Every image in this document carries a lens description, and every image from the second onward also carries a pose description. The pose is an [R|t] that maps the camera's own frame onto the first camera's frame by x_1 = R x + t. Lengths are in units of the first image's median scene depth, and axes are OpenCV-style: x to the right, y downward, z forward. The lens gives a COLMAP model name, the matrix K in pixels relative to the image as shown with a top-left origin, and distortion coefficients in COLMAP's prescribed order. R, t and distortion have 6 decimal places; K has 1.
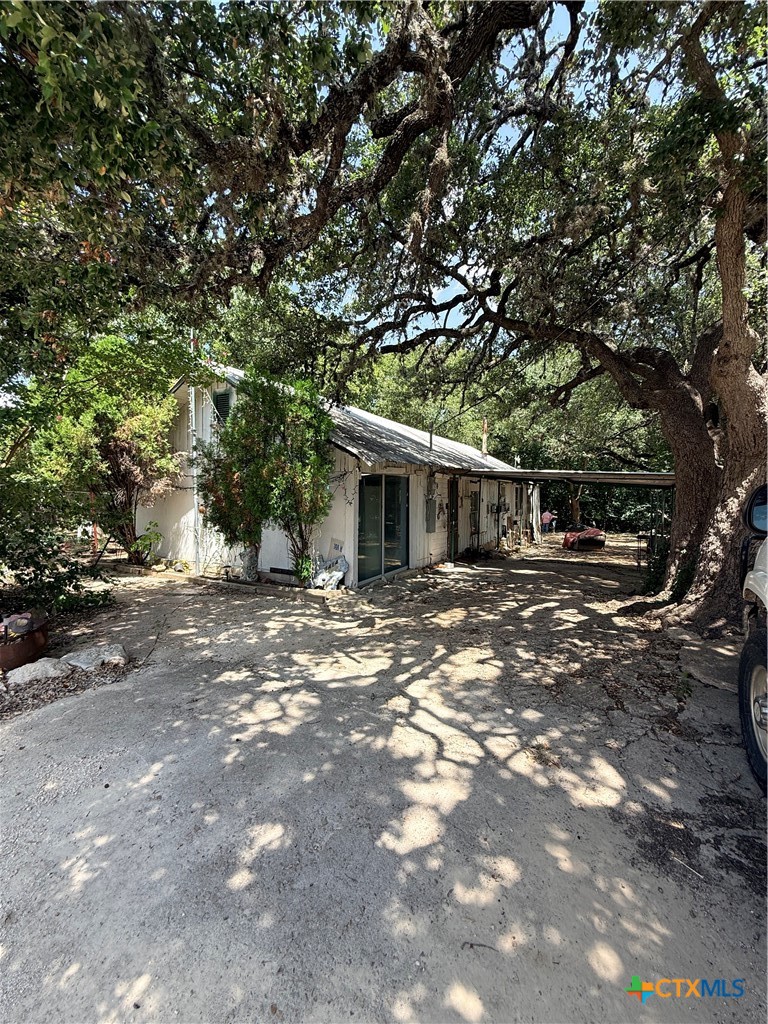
lens RADIAL K [[404.1, 0, 382.6], [0, 404.1, 514.8], [0, 0, 1]] dist [-0.009051, -0.000278]
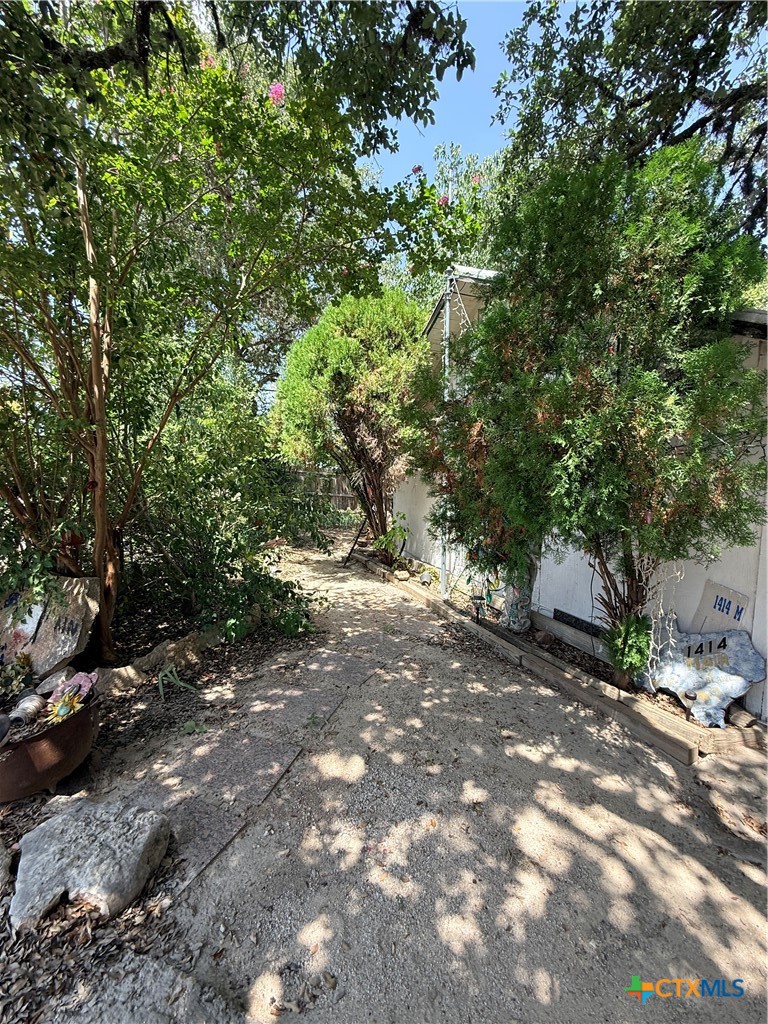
lens RADIAL K [[404.1, 0, 382.6], [0, 404.1, 514.8], [0, 0, 1]] dist [-0.009051, -0.000278]
pose [[0.760050, 0.059907, -0.647097, -0.138776], [-0.039158, 0.998155, 0.046414, -0.018566], [0.648683, -0.009938, 0.760994, 0.549379]]
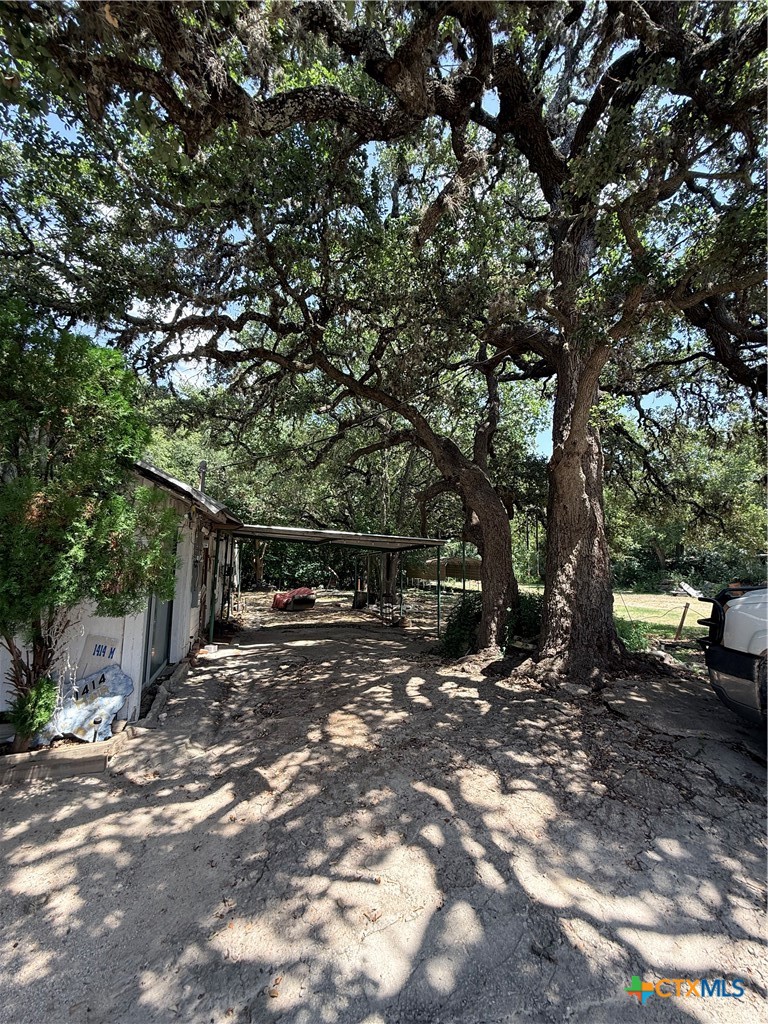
lens RADIAL K [[407.6, 0, 380.5], [0, 407.6, 514.3], [0, 0, 1]] dist [0.000506, 0.000183]
pose [[0.701262, 0.077998, 0.708624, -0.299157], [0.024459, 0.990779, -0.133260, -0.026506], [-0.712484, 0.110782, 0.692888, 0.361012]]
